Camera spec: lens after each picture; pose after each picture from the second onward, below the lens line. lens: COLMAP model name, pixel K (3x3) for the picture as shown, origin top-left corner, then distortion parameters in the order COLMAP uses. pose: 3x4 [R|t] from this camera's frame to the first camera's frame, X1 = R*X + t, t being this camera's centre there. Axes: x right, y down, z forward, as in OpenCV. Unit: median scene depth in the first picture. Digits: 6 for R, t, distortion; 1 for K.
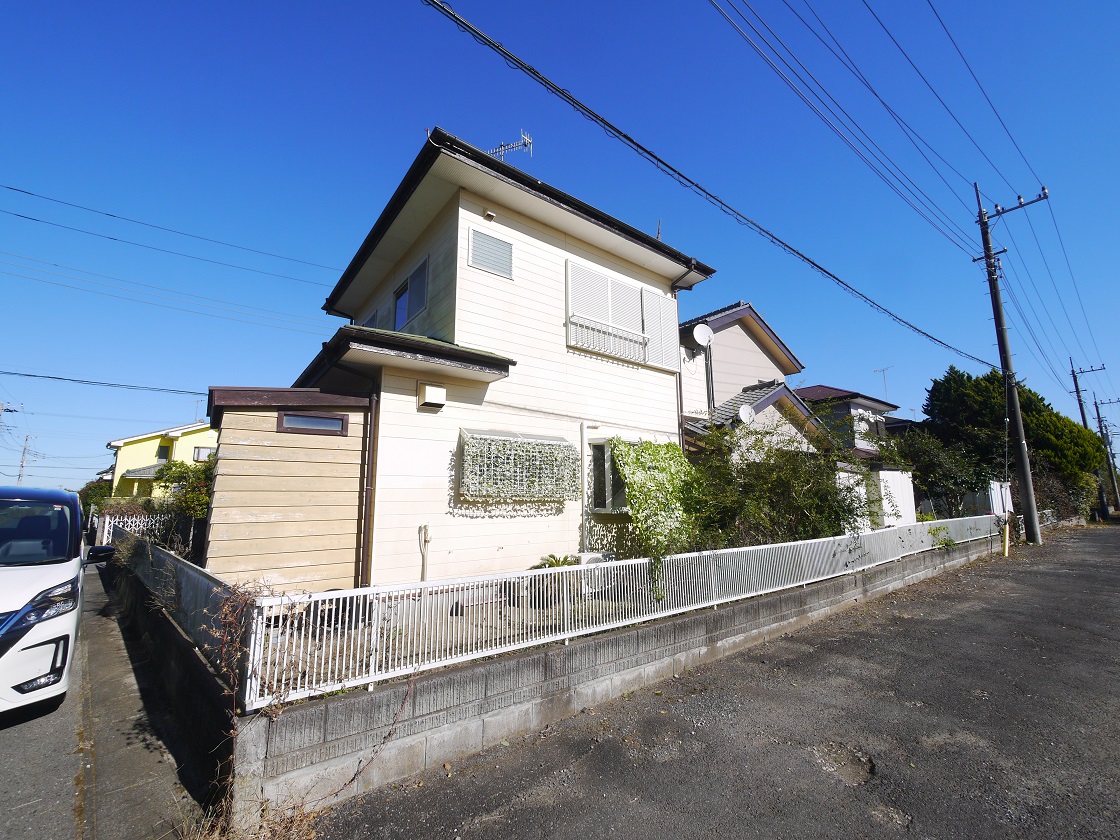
lens RADIAL K [[464.0, 0, 558.4], [0, 464.0, 419.3], [0, 0, 1]] dist [-0.002474, -0.000115]
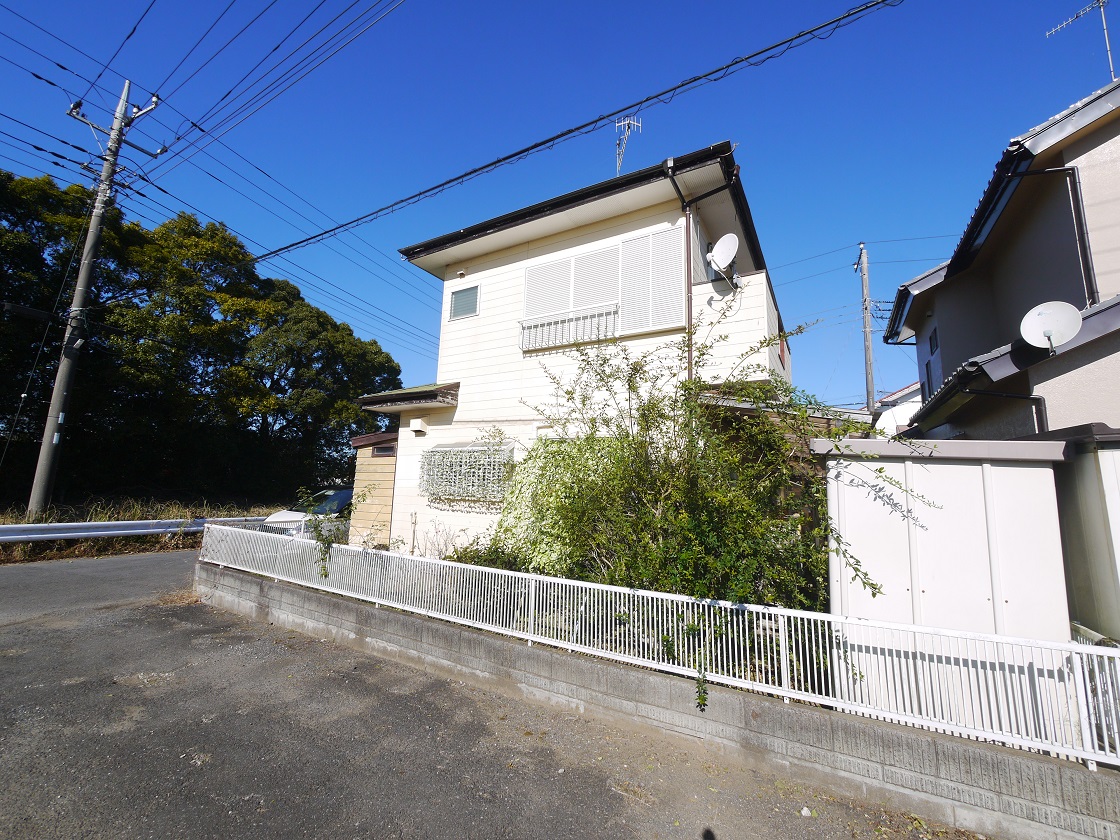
lens RADIAL K [[464.0, 0, 558.4], [0, 464.0, 419.3], [0, 0, 1]] dist [-0.002474, -0.000115]
pose [[0.364924, -0.125847, -0.922493, 1.441189], [0.121786, 0.988762, -0.086711, 0.130207], [0.923038, -0.080703, 0.376150, 0.985218]]
